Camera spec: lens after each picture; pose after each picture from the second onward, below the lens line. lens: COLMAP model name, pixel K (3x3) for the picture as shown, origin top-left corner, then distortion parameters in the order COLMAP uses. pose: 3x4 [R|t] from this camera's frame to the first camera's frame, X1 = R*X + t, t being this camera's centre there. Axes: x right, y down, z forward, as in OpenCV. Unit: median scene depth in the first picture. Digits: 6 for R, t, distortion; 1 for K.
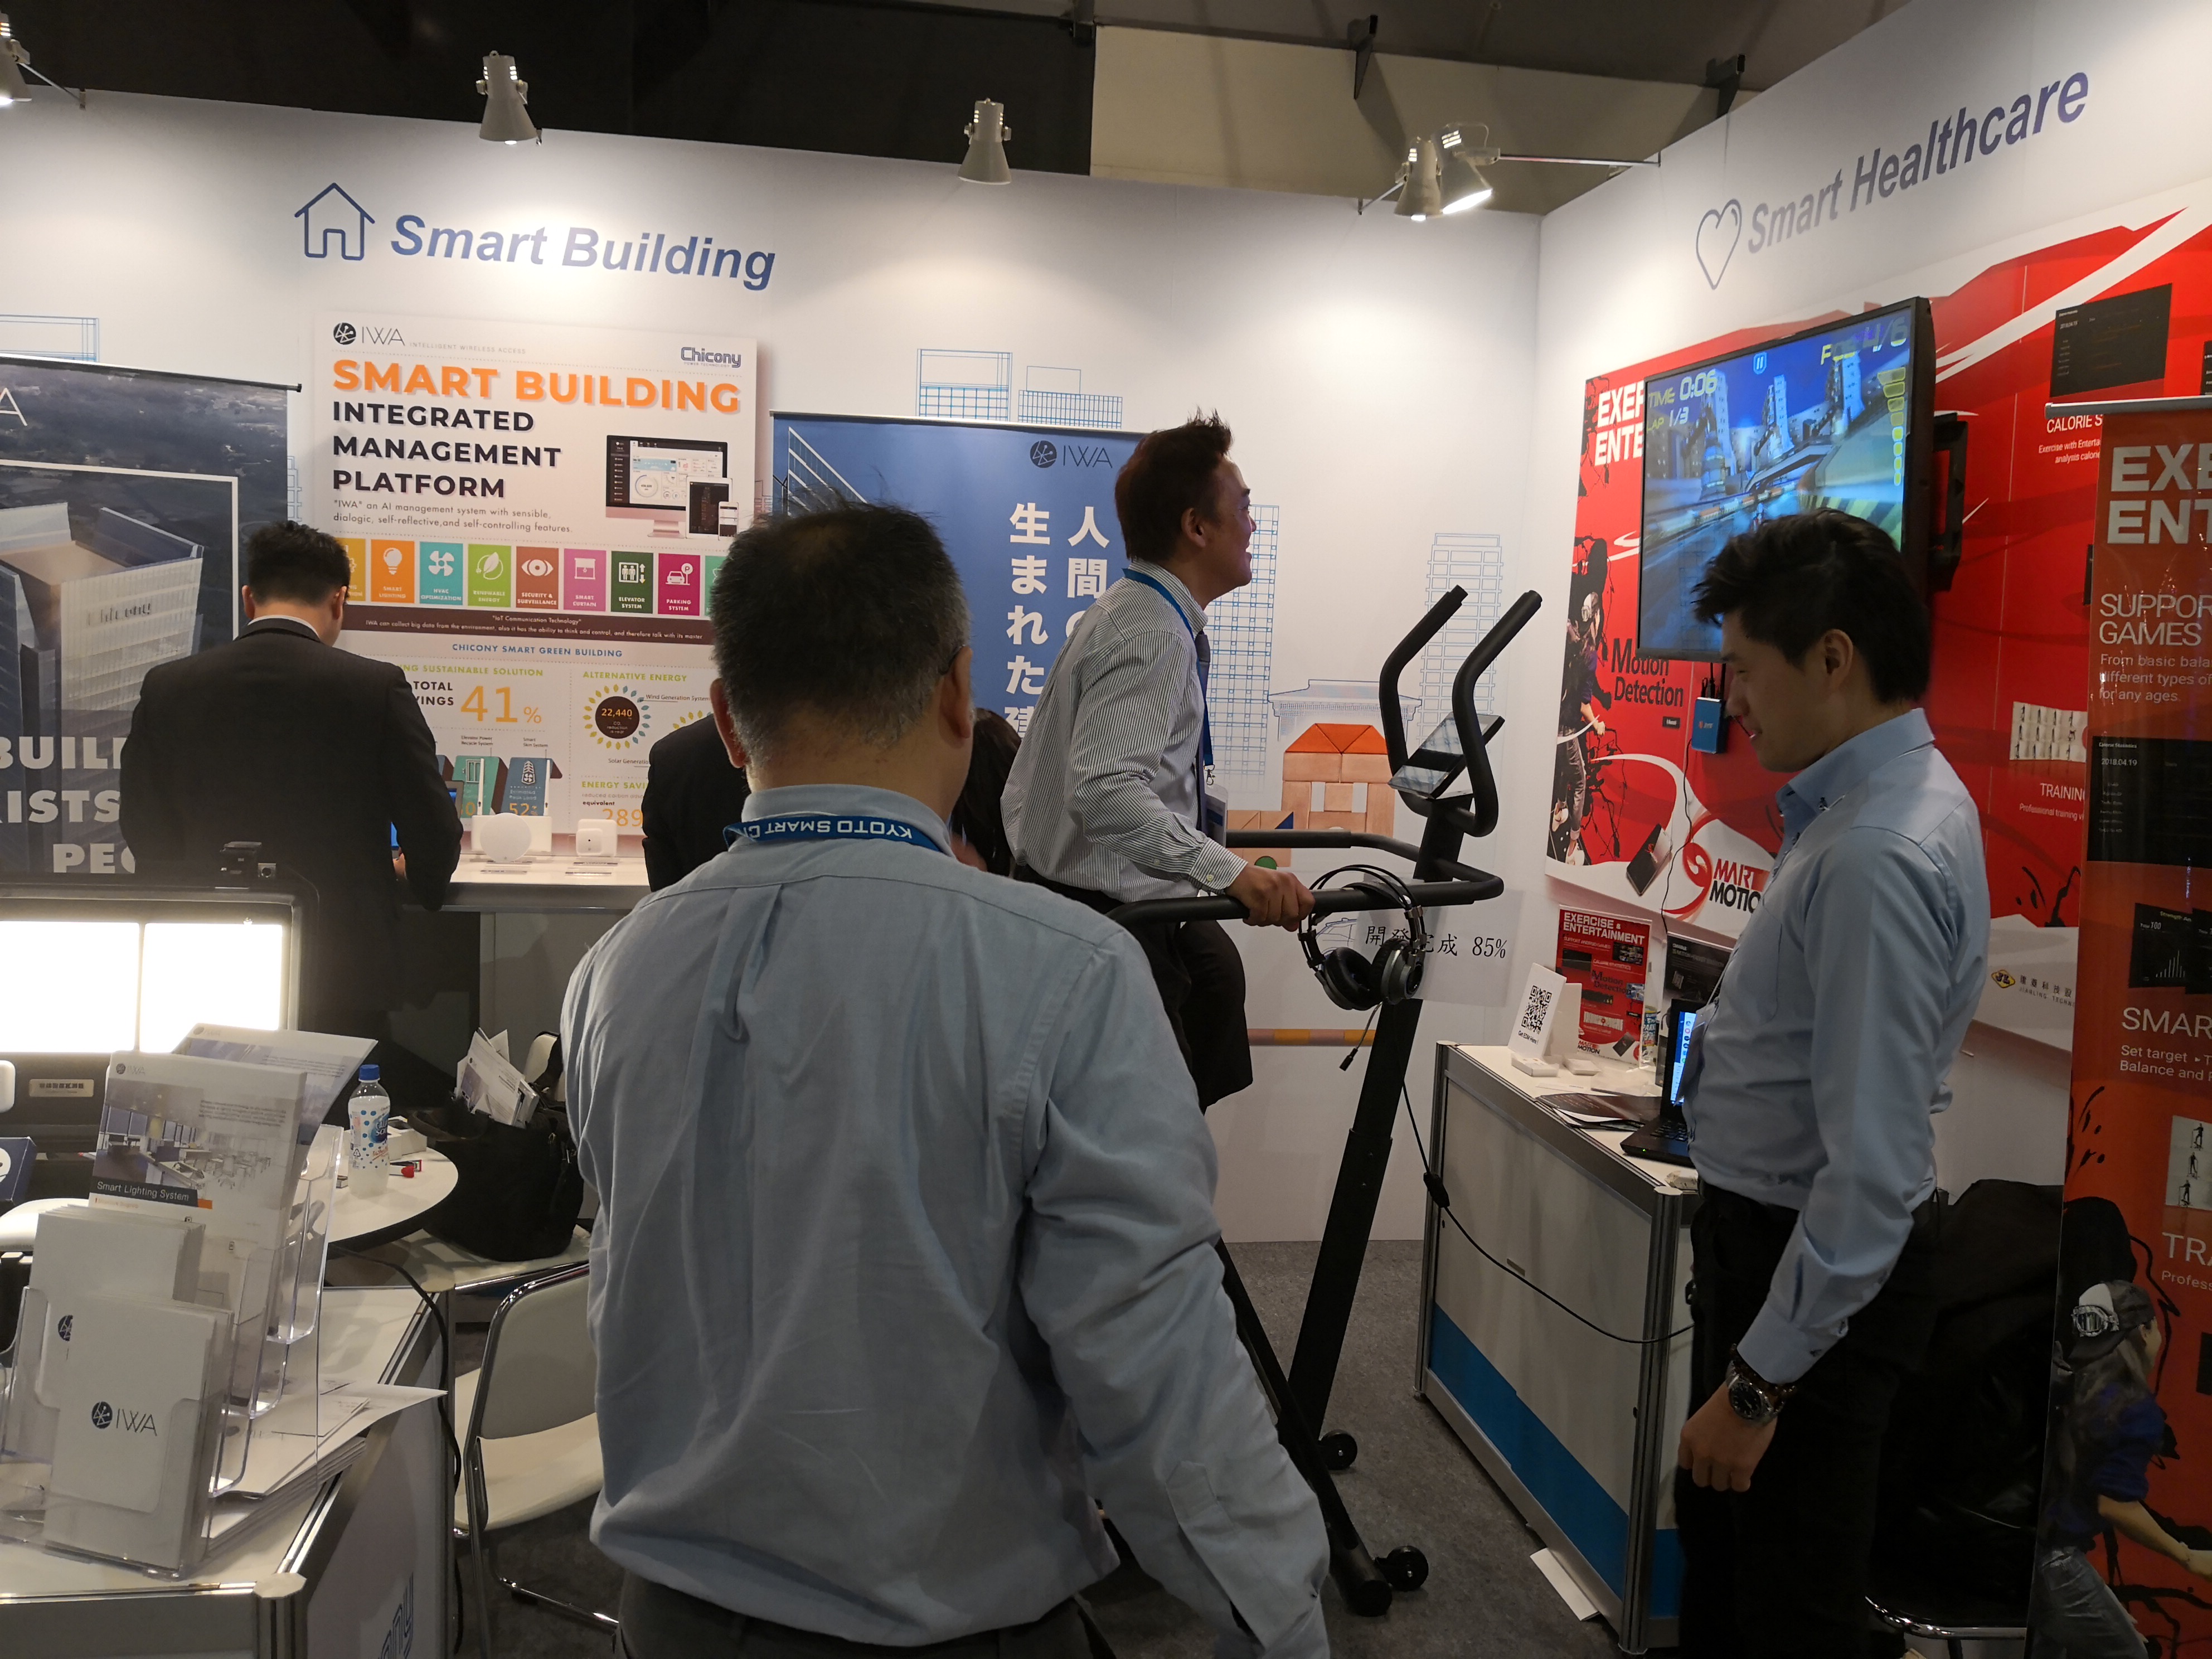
lens RADIAL K [[1755.1, 0, 1114.4], [0, 1755.1, 824.3], [0, 0, 1]] dist [-0.002362, -0.051175]
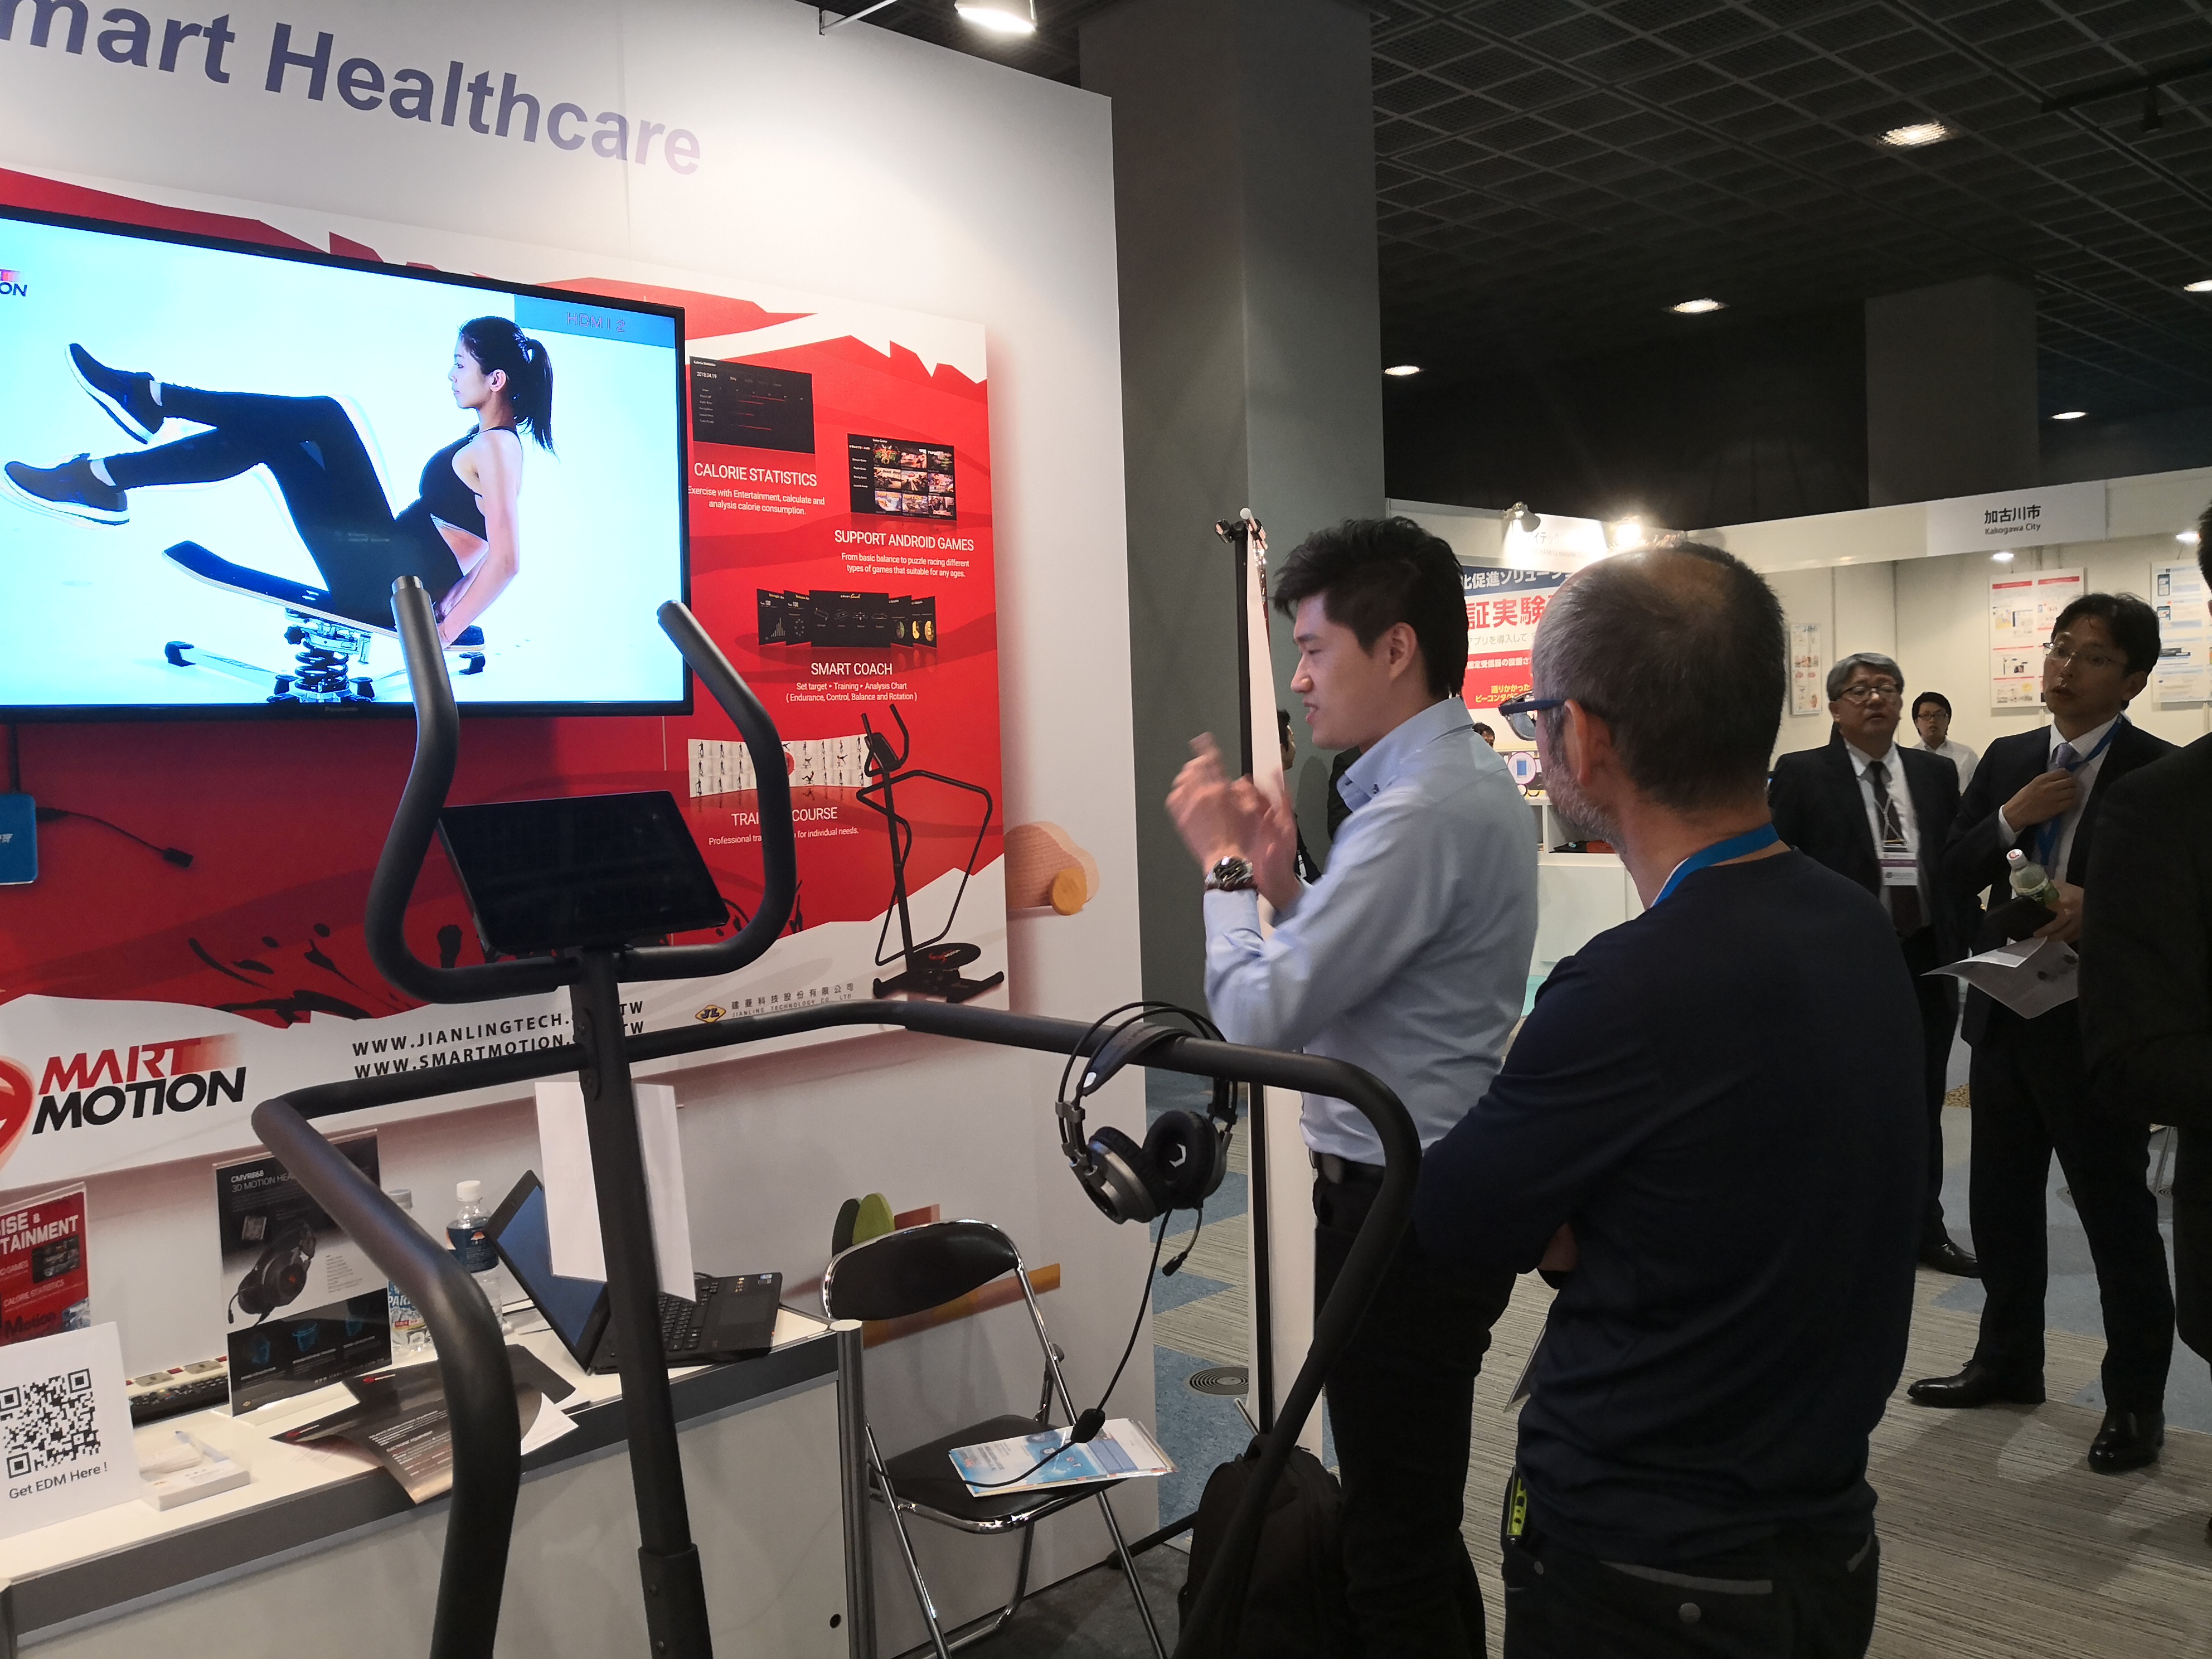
lens RADIAL K [[1755.1, 0, 1109.7], [0, 1755.1, 842.2], [0, 0, 1]] dist [-0.002362, -0.051175]
pose [[-0.567376, -0.065247, 0.820870, -0.424765], [0.104363, 0.983120, 0.150278, -0.130139], [-0.816819, 0.170933, -0.550990, 1.288115]]
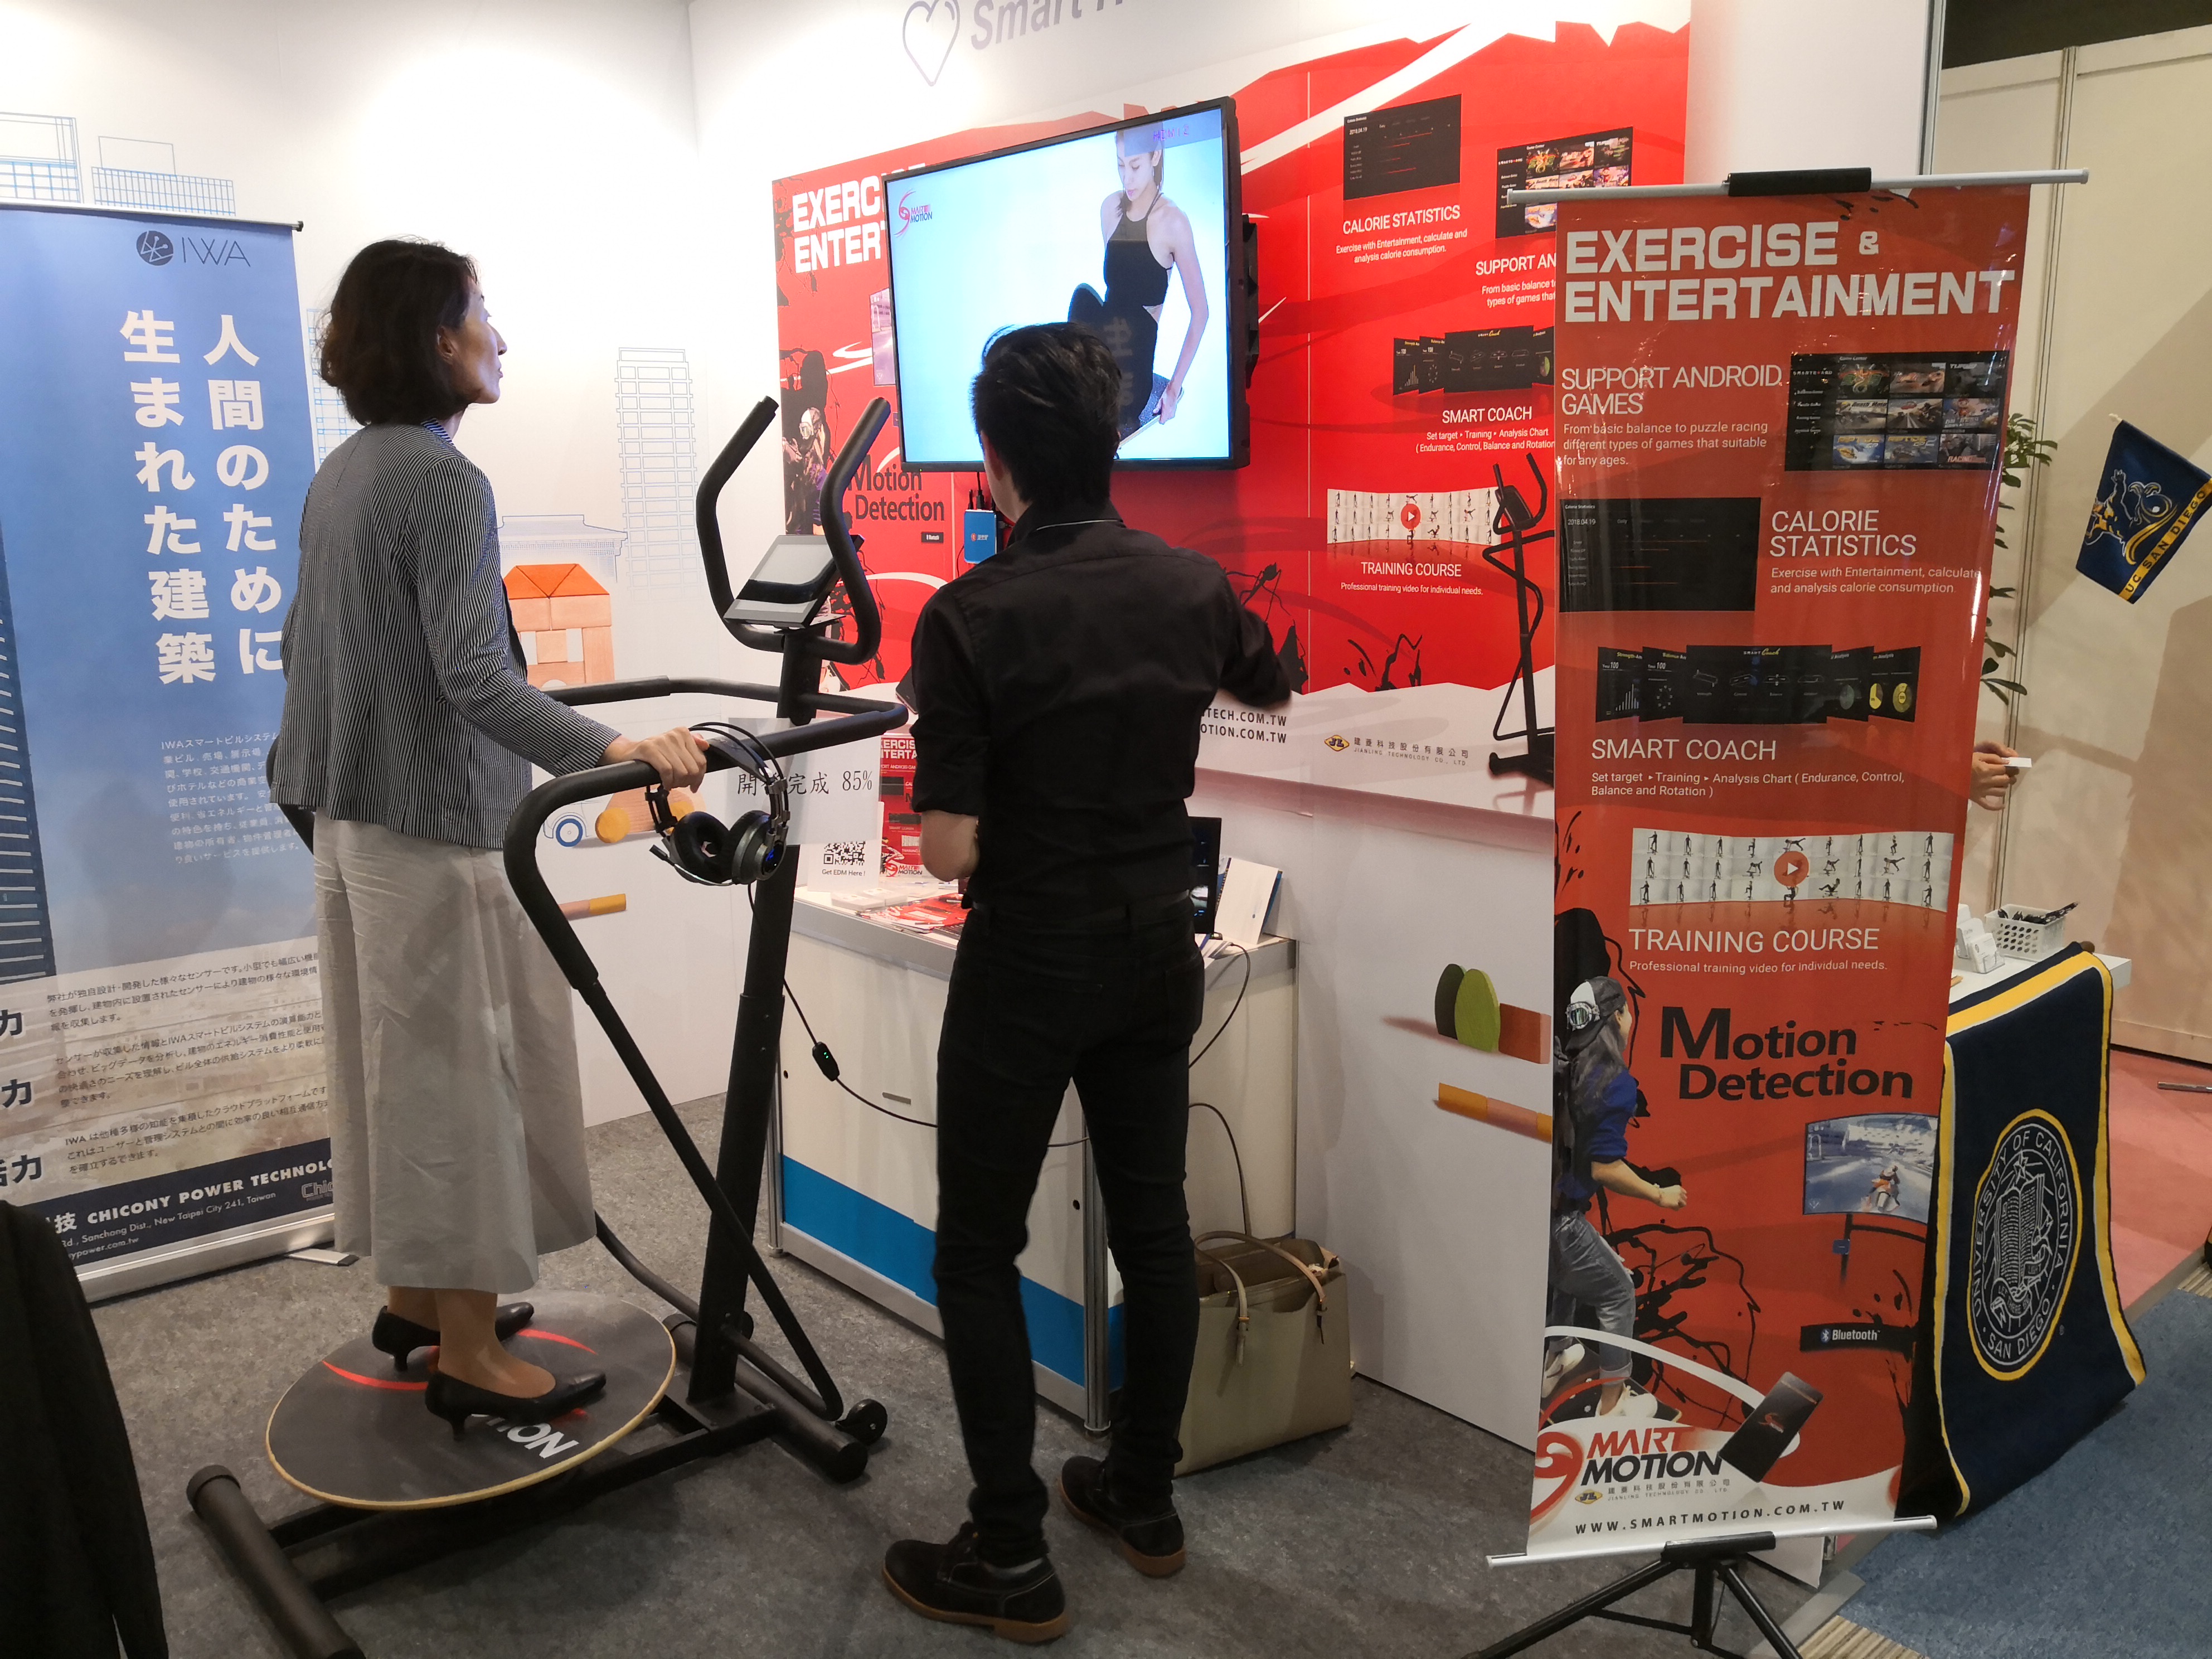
lens RADIAL K [[1755.1, 0, 1124.3], [0, 1755.1, 839.4], [0, 0, 1]] dist [-0.002362, -0.051175]
pose [[0.832022, -0.150212, 0.534018, -0.195518], [0.098821, 0.987378, 0.123770, -0.002059], [-0.545870, -0.050207, 0.836364, 0.135585]]
